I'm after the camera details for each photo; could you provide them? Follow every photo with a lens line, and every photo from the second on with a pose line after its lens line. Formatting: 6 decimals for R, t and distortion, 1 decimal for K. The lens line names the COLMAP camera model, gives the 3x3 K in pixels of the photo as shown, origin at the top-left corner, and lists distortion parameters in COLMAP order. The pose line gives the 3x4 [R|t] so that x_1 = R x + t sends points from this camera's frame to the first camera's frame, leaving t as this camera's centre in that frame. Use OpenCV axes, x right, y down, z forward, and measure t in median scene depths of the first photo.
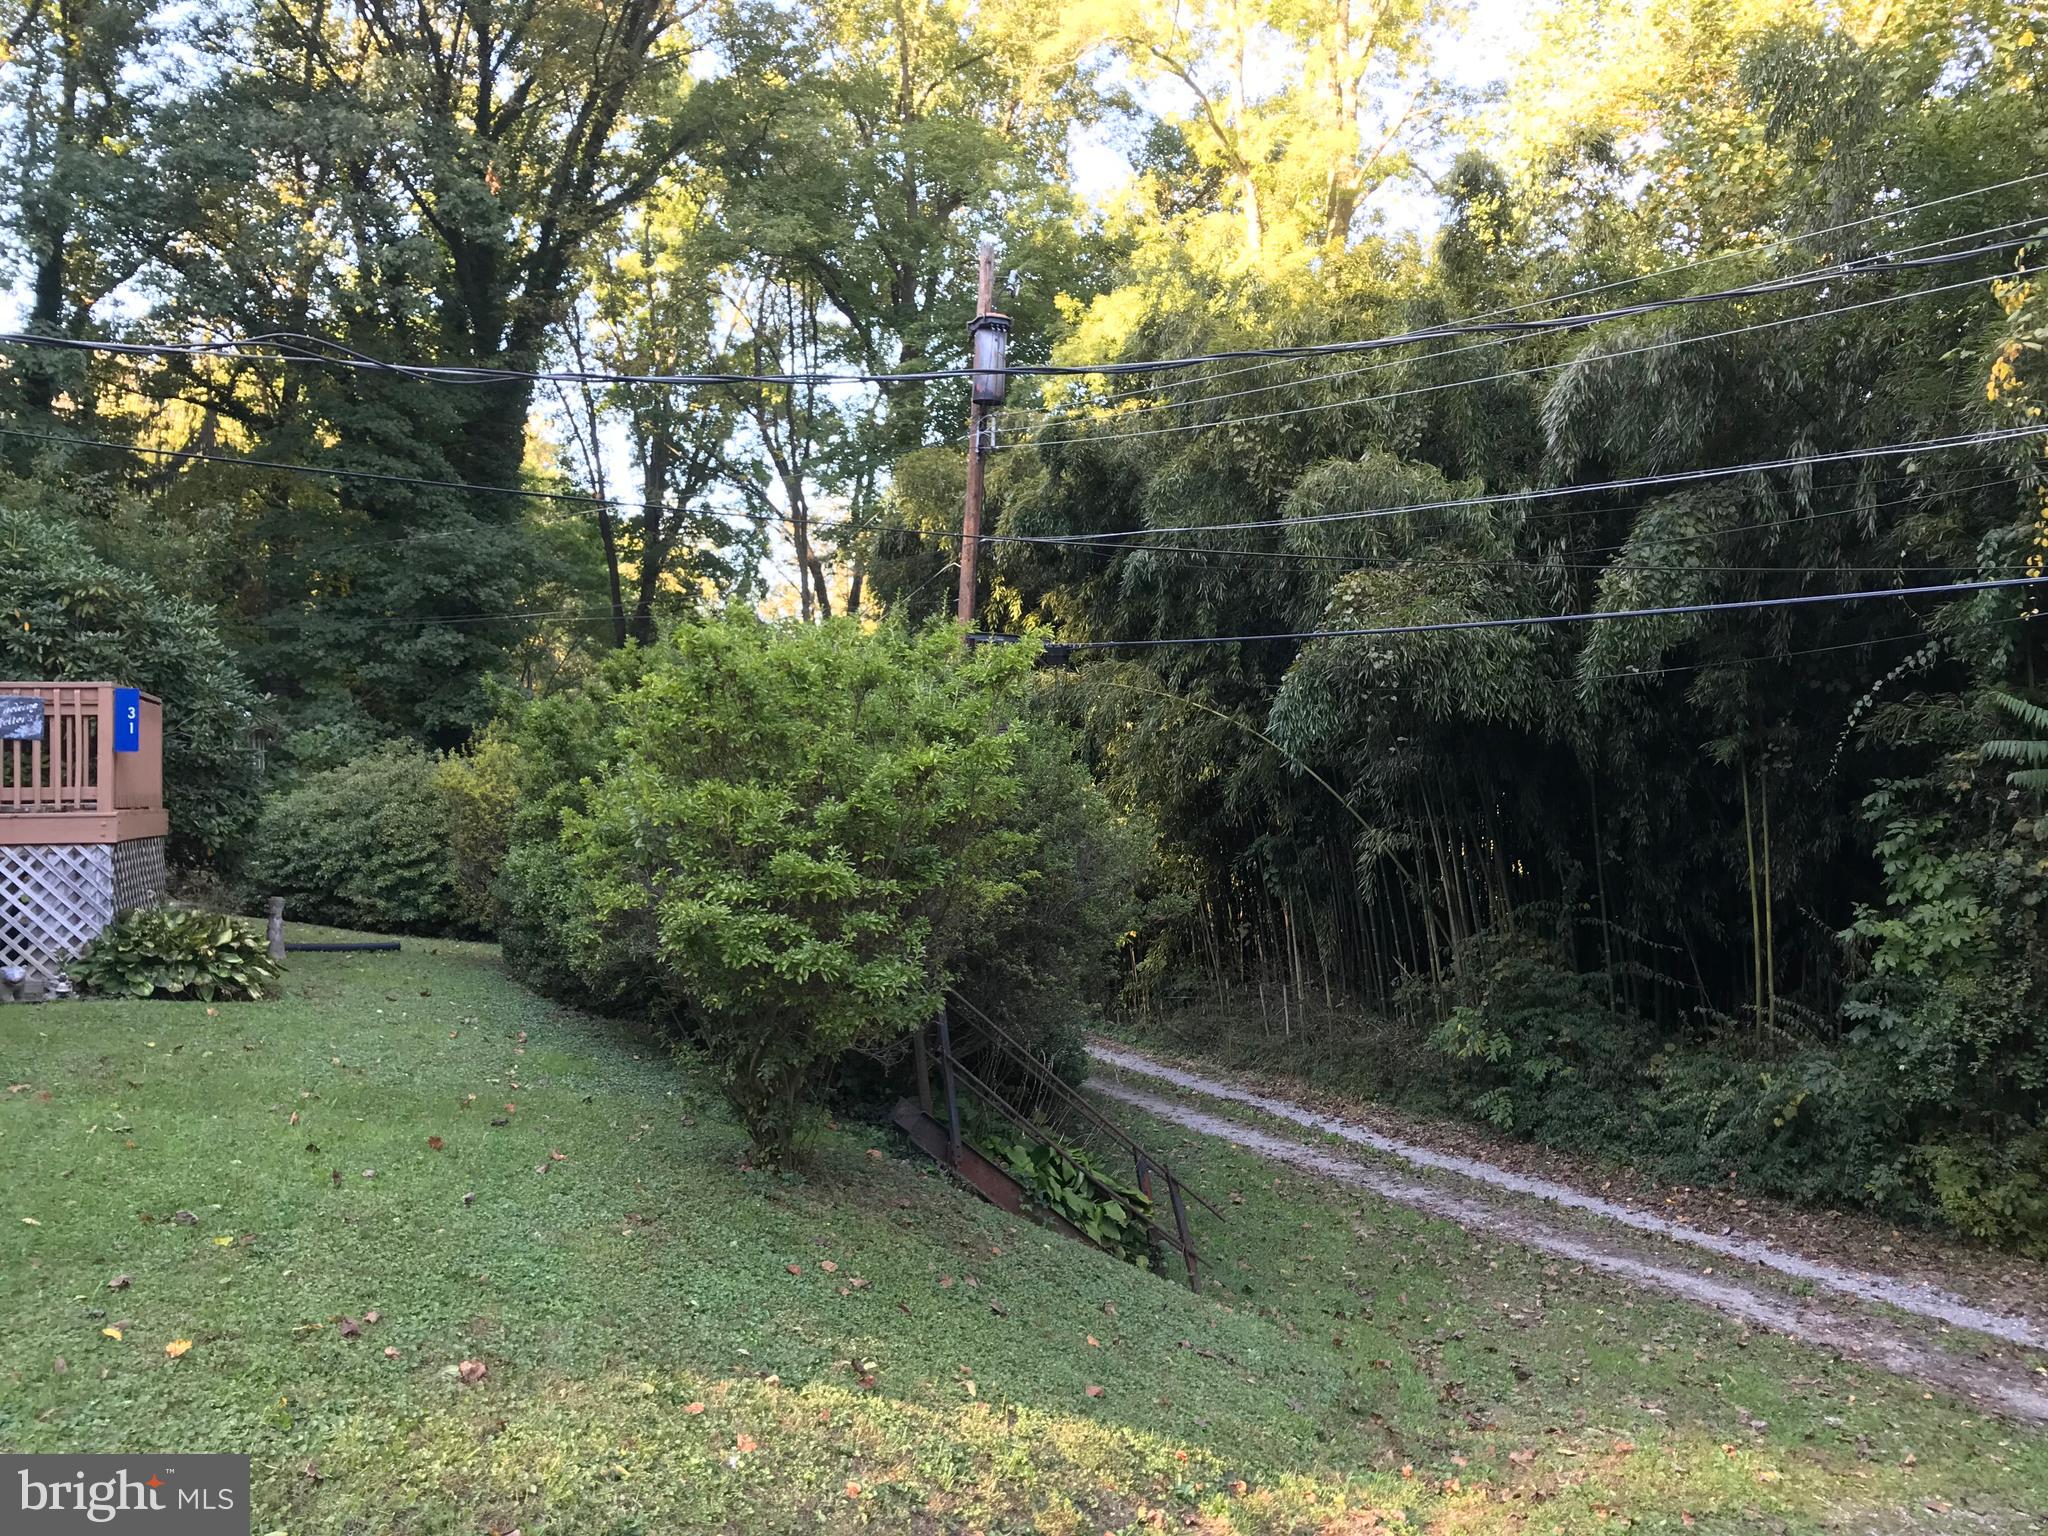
lens RADIAL K [[1697.9, 0, 1025.8], [0, 1697.9, 754.8], [0, 0, 1]] dist [0.043850, 0.003257]
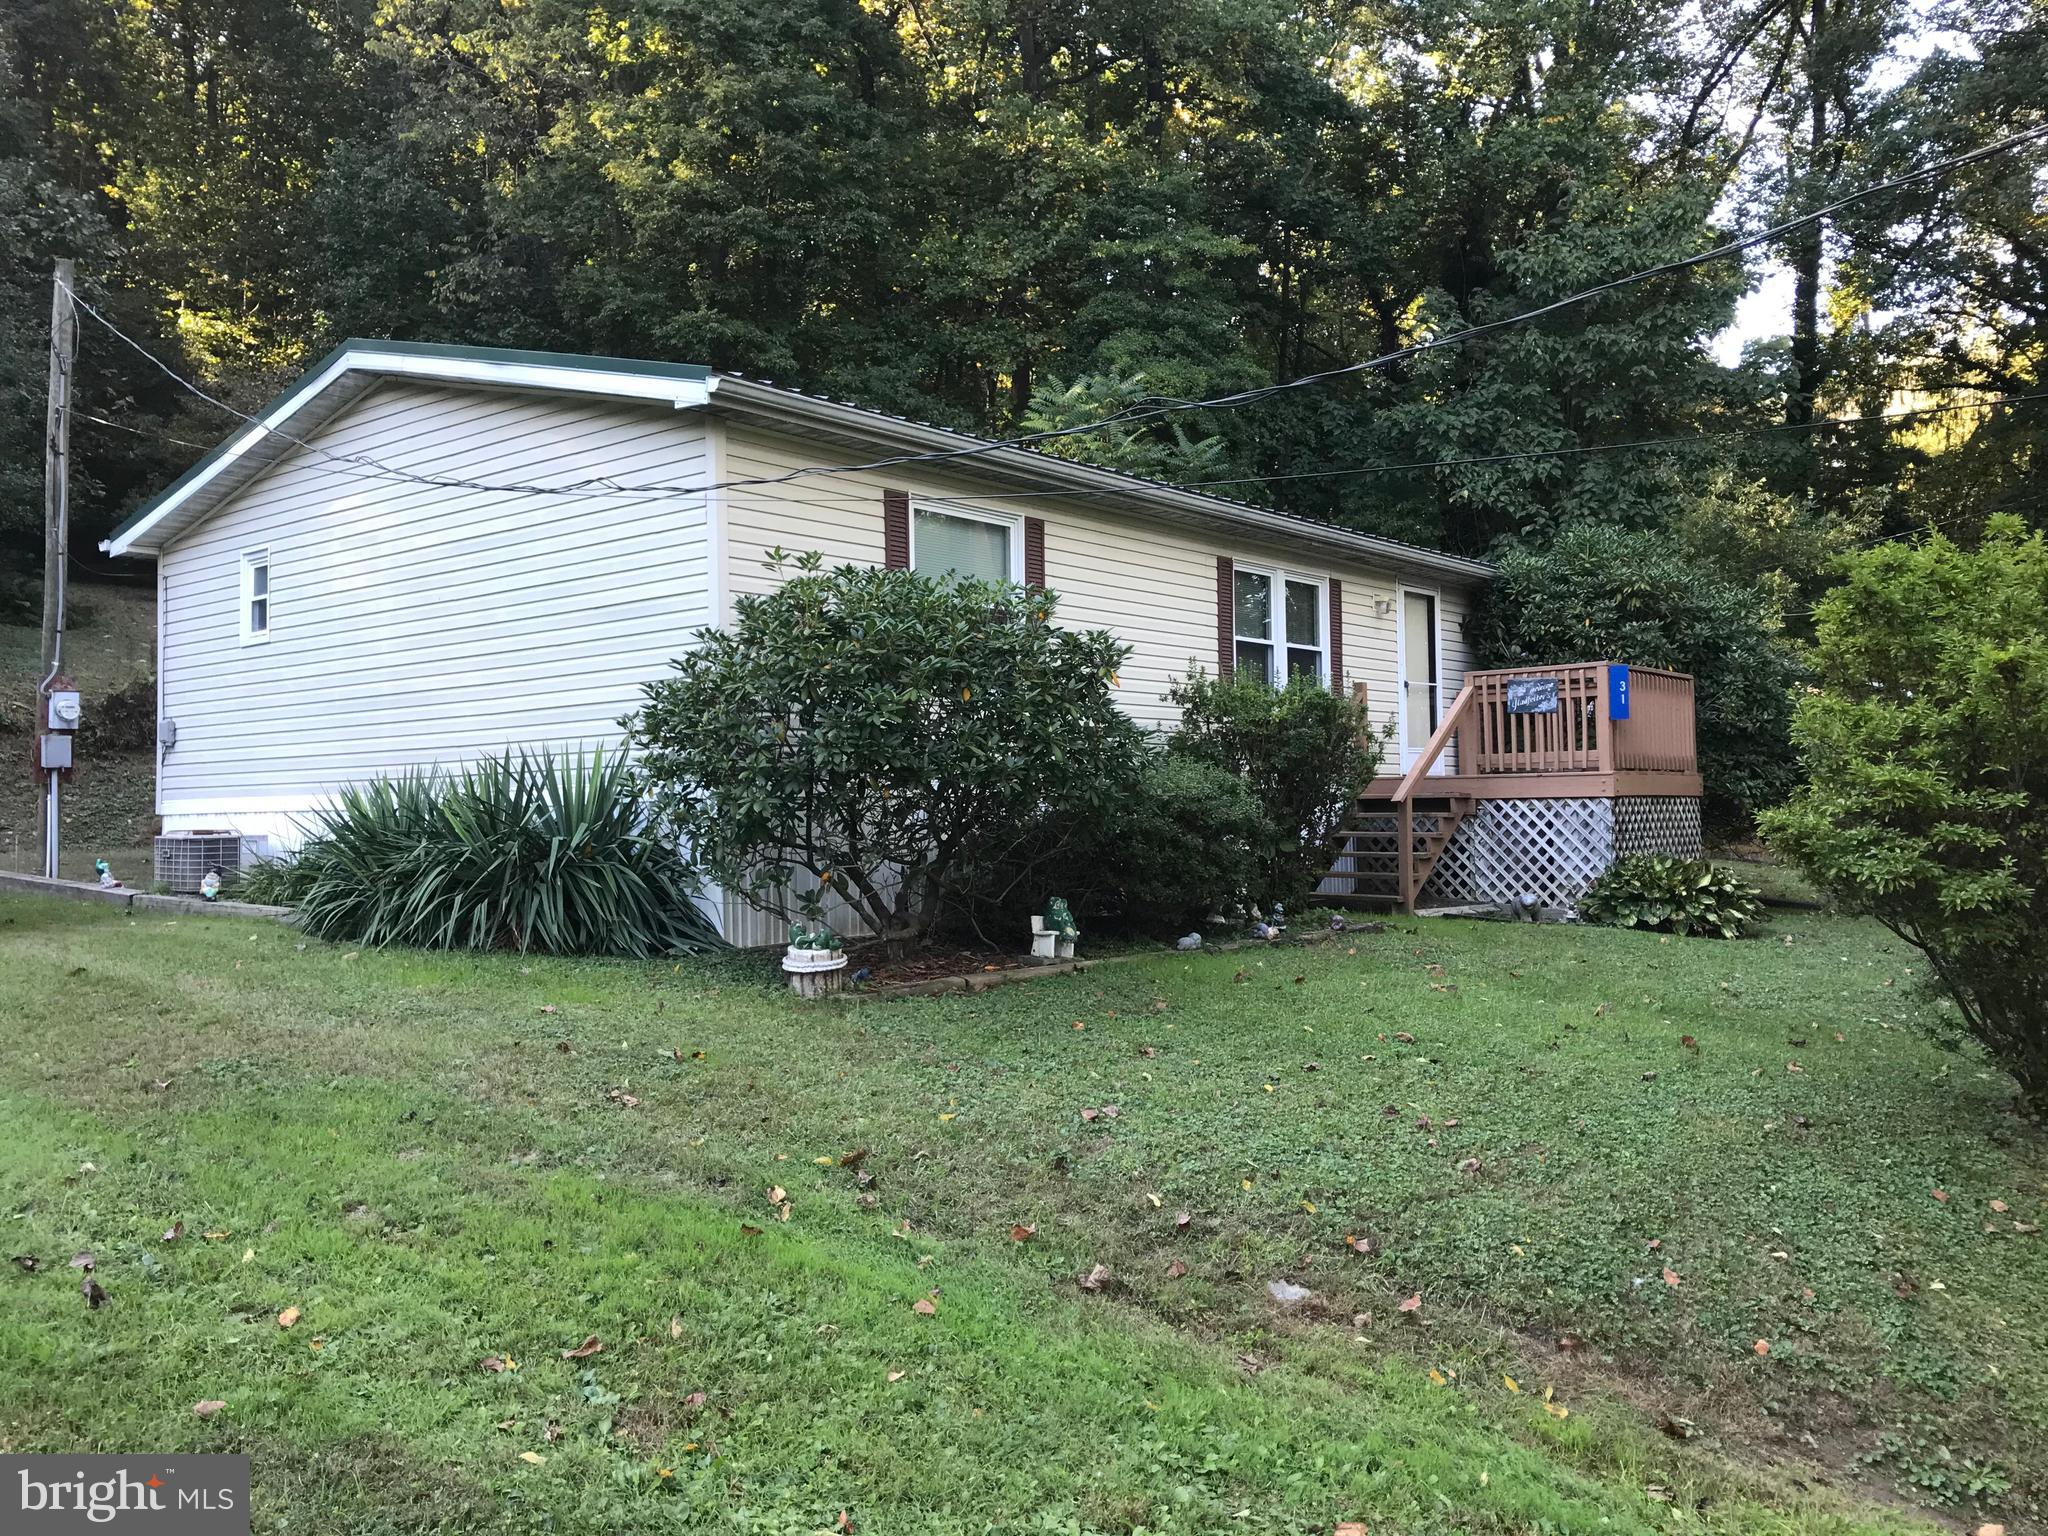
lens RADIAL K [[1697.9, 0, 1025.8], [0, 1697.9, 778.8], [0, 0, 1]] dist [0.043850, 0.003257]
pose [[0.544991, -0.019230, -0.838222, 0.234919], [0.030128, 0.999540, -0.003342, 0.030667], [0.837901, -0.023433, 0.545320, 0.022831]]
